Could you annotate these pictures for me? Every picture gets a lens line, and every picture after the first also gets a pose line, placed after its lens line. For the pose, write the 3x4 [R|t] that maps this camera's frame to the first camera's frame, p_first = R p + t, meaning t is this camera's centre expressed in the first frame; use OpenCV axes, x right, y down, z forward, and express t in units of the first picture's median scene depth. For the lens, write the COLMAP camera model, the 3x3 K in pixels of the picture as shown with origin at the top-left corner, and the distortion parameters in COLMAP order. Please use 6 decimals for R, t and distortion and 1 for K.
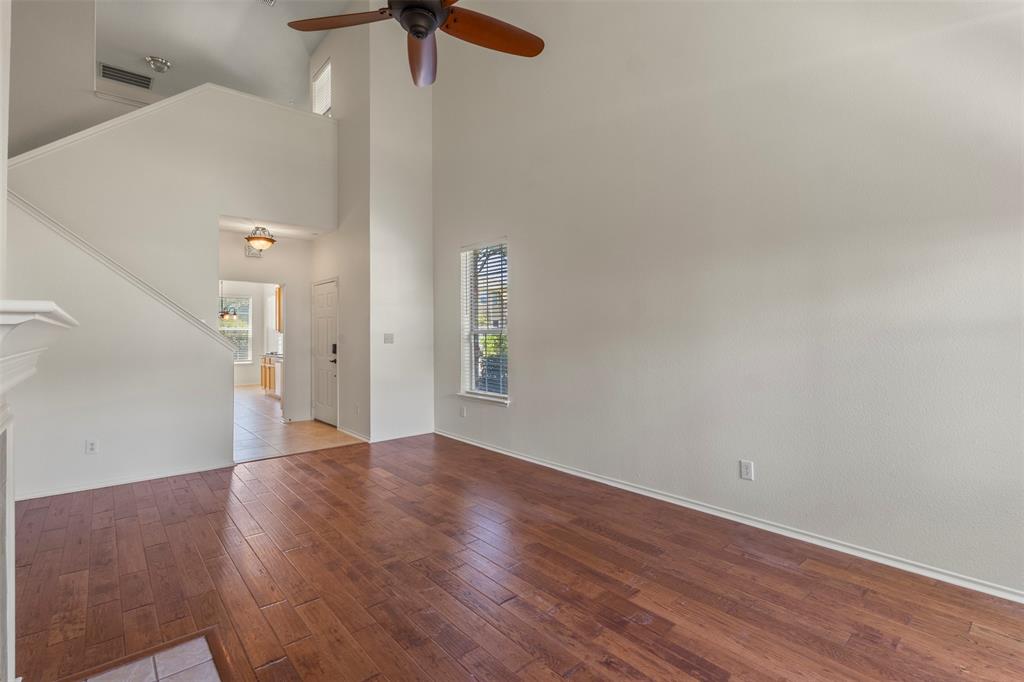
lens RADIAL K [[474.1, 0, 508.9], [0, 474.1, 340.5], [0, 0, 1]] dist [-0.002485, 0.005152]
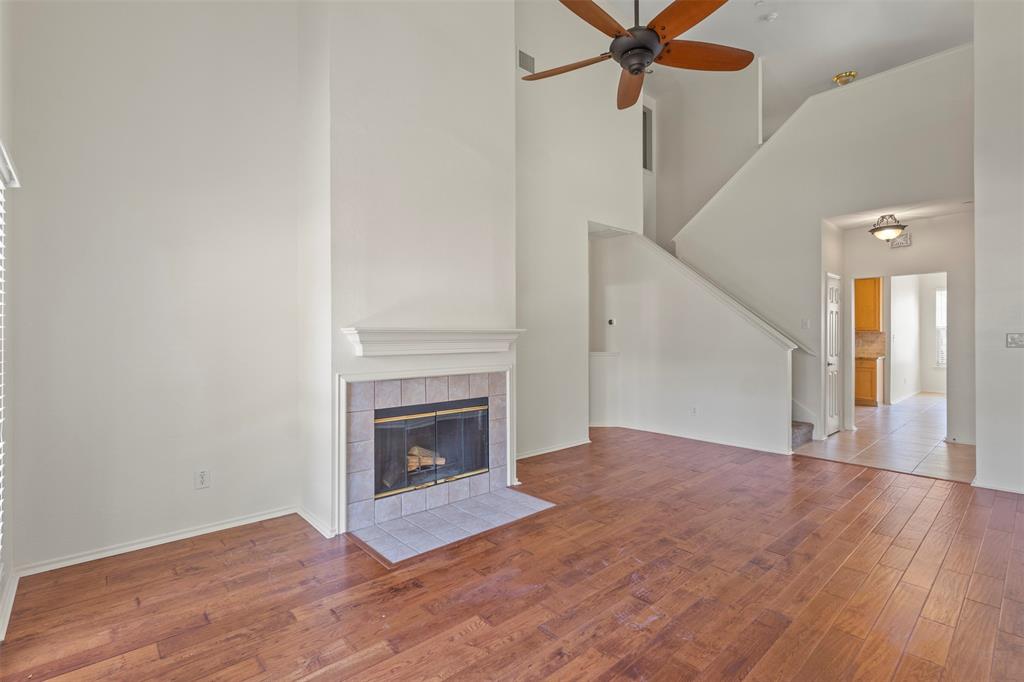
lens RADIAL K [[474.1, 0, 508.9], [0, 474.1, 340.5], [0, 0, 1]] dist [-0.002485, 0.005152]
pose [[0.016245, 0.015831, -0.999743, 0.863716], [-0.008999, 0.999836, 0.015686, -0.014946], [0.999828, 0.008742, 0.016385, 0.604987]]
